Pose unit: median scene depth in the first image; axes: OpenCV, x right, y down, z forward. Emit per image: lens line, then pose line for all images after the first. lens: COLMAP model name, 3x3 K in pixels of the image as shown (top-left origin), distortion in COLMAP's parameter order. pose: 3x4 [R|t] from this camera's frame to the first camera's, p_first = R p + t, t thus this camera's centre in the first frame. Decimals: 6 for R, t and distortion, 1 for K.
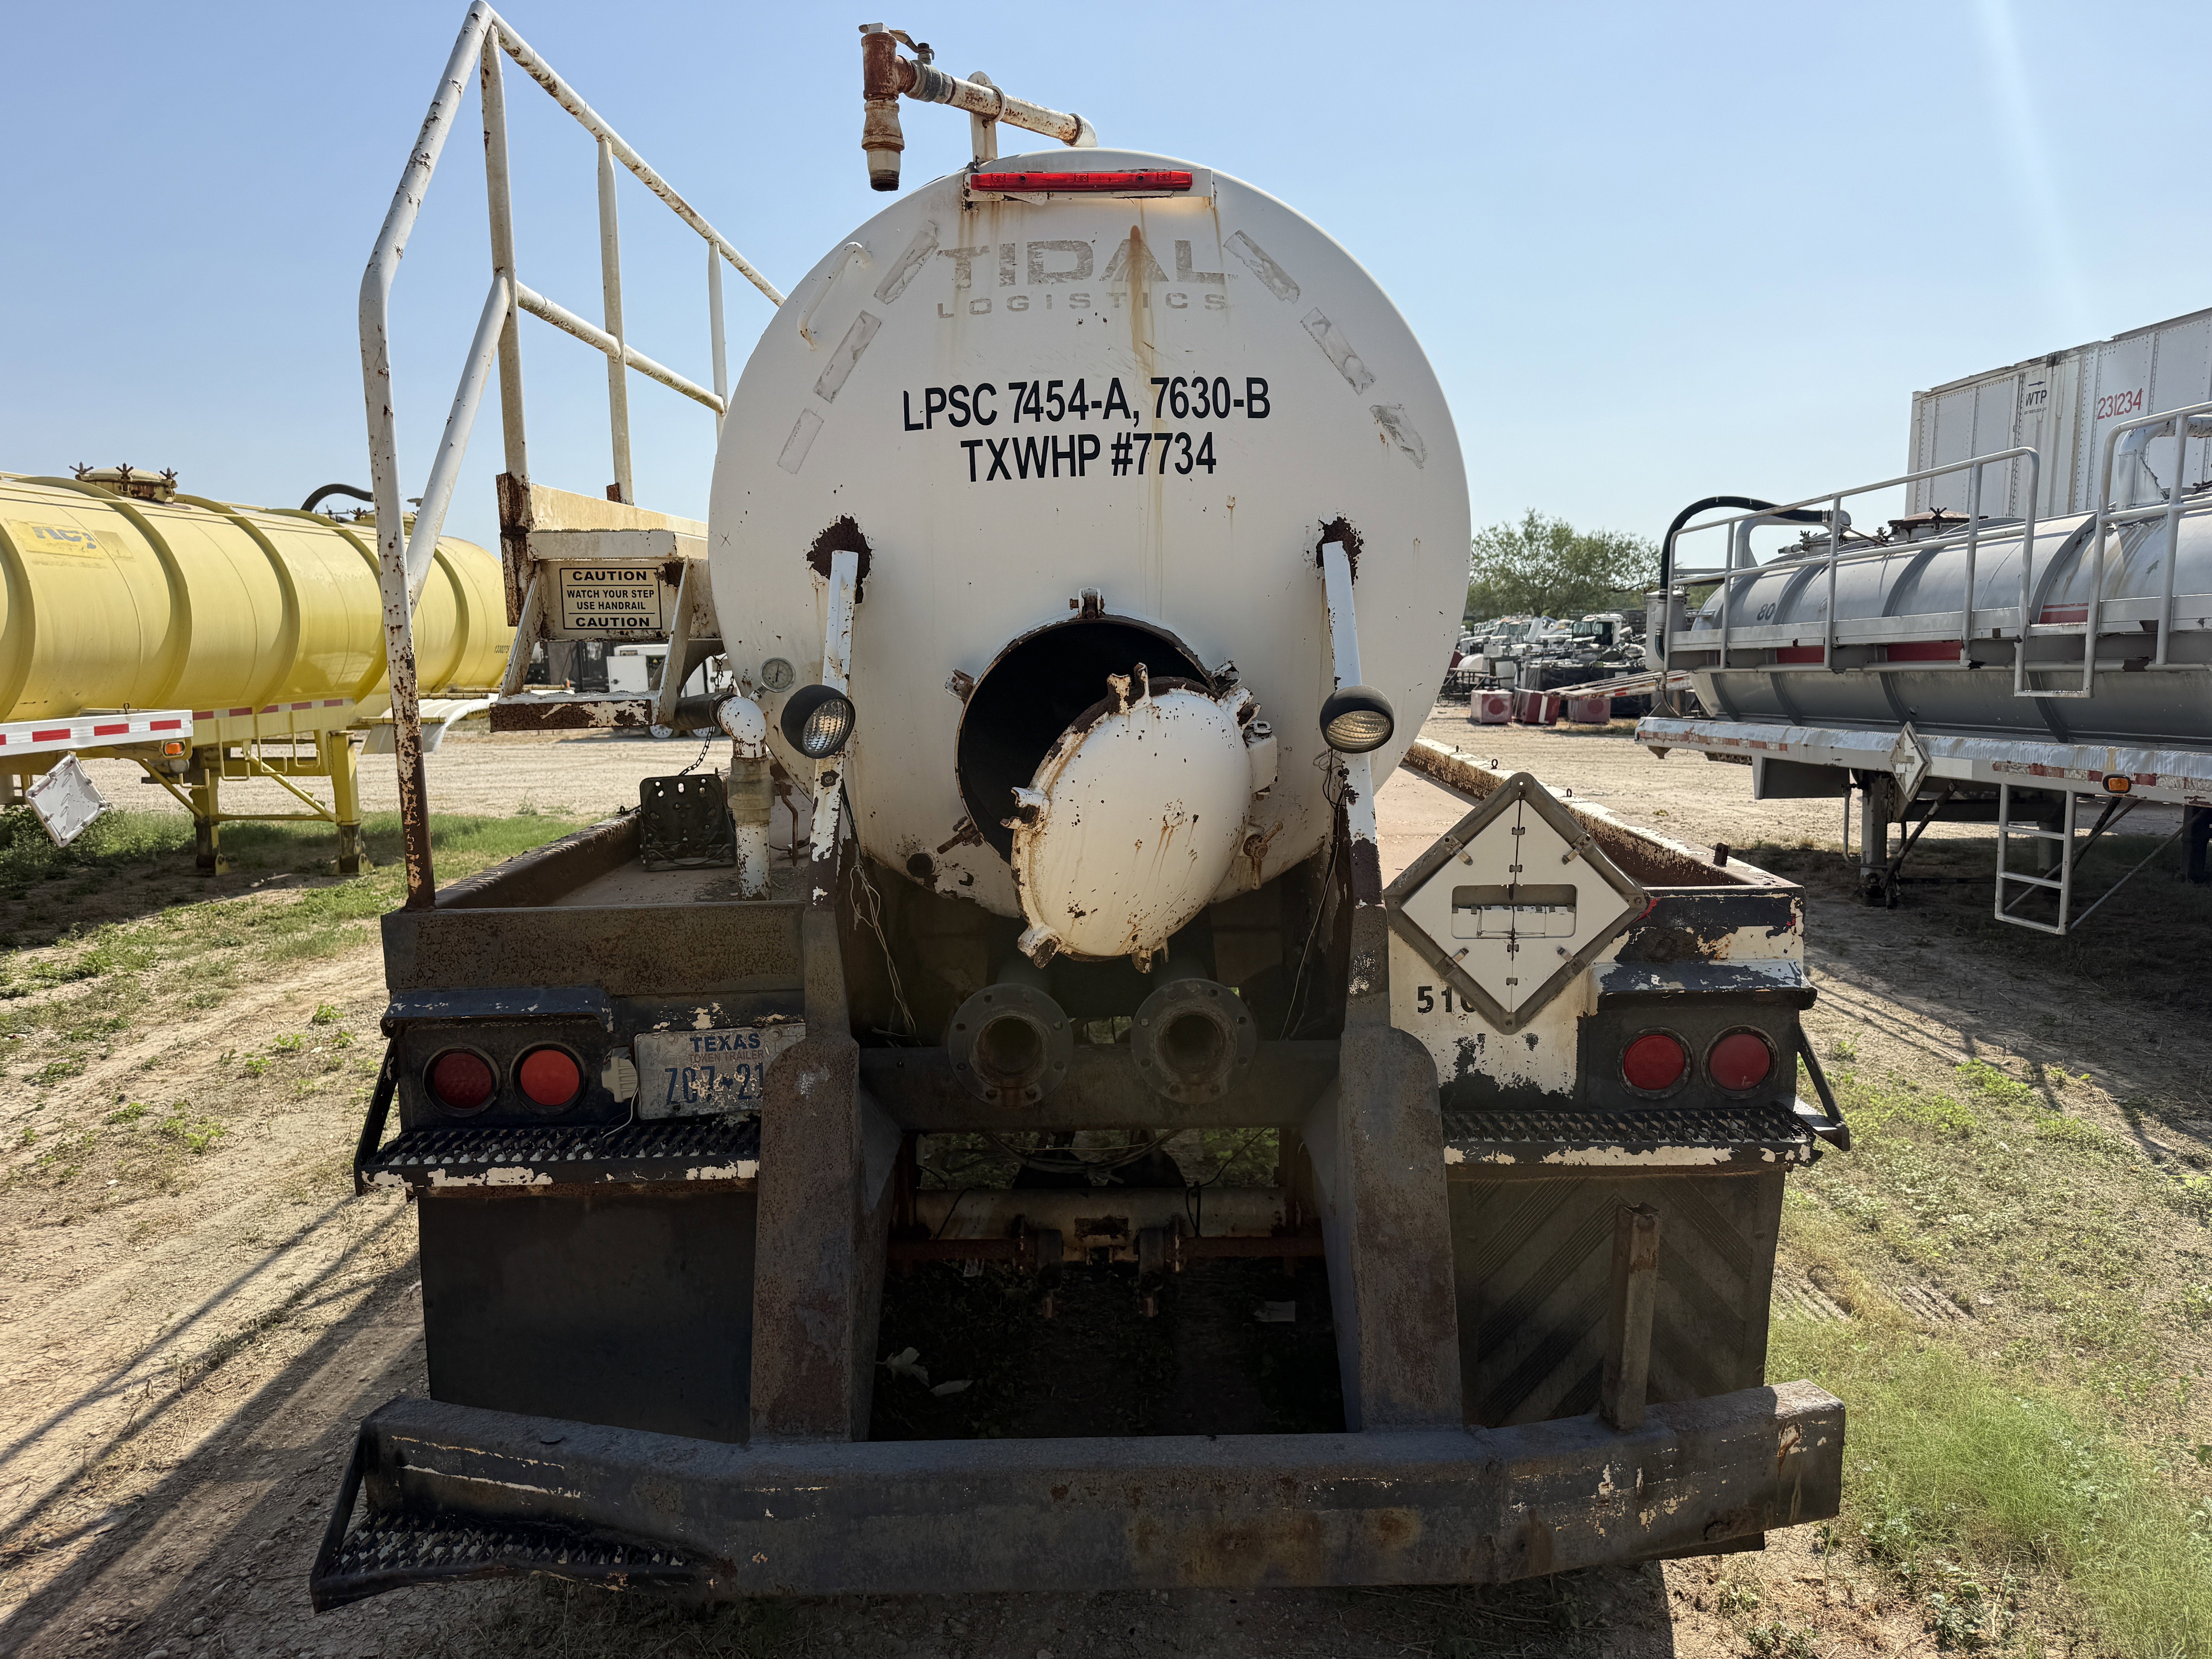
lens RADIAL K [[1550.3, 0, 1105.5], [0, 1550.3, 866.2], [0, 0, 1]] dist [0.048587, -0.001311]
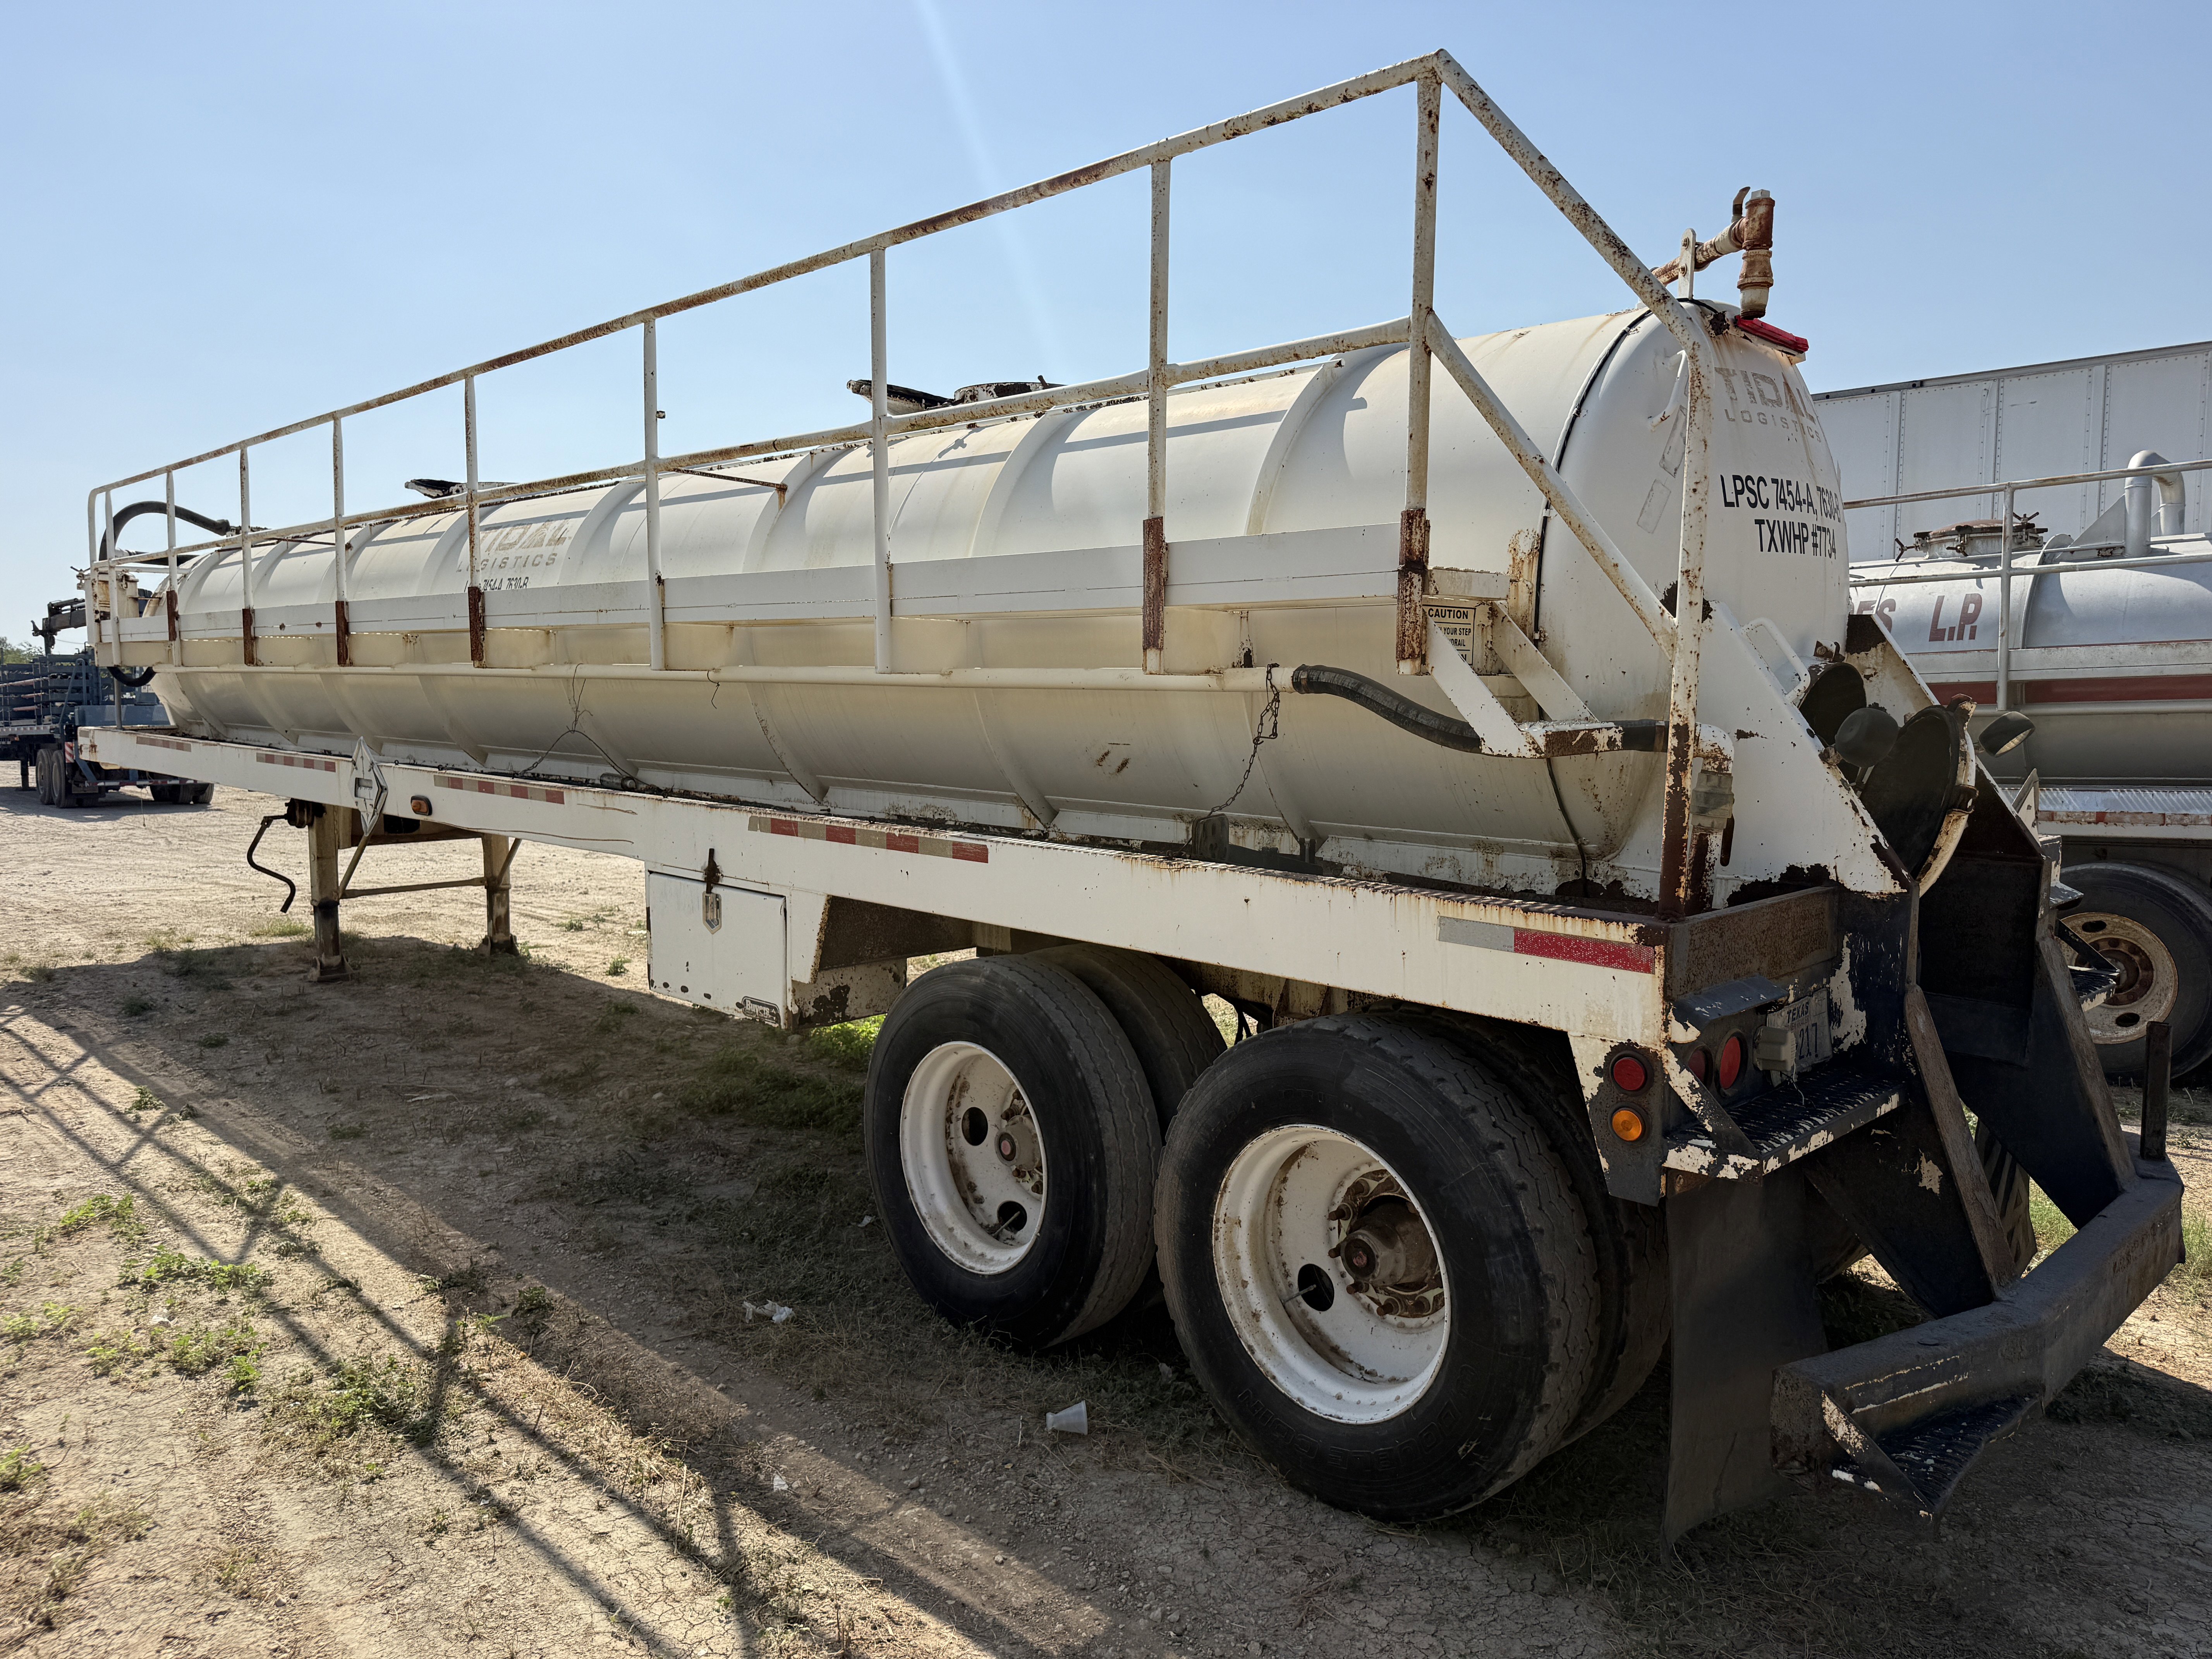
lens RADIAL K [[1518.1, 0, 1113.9], [0, 1518.1, 832.3], [0, 0, 1]] dist [0.008121, -0.004165]
pose [[0.722237, -0.053237, 0.689594, -1.324964], [0.095907, 0.995110, -0.023624, -0.041902], [-0.684964, 0.083199, 0.723811, 0.485297]]
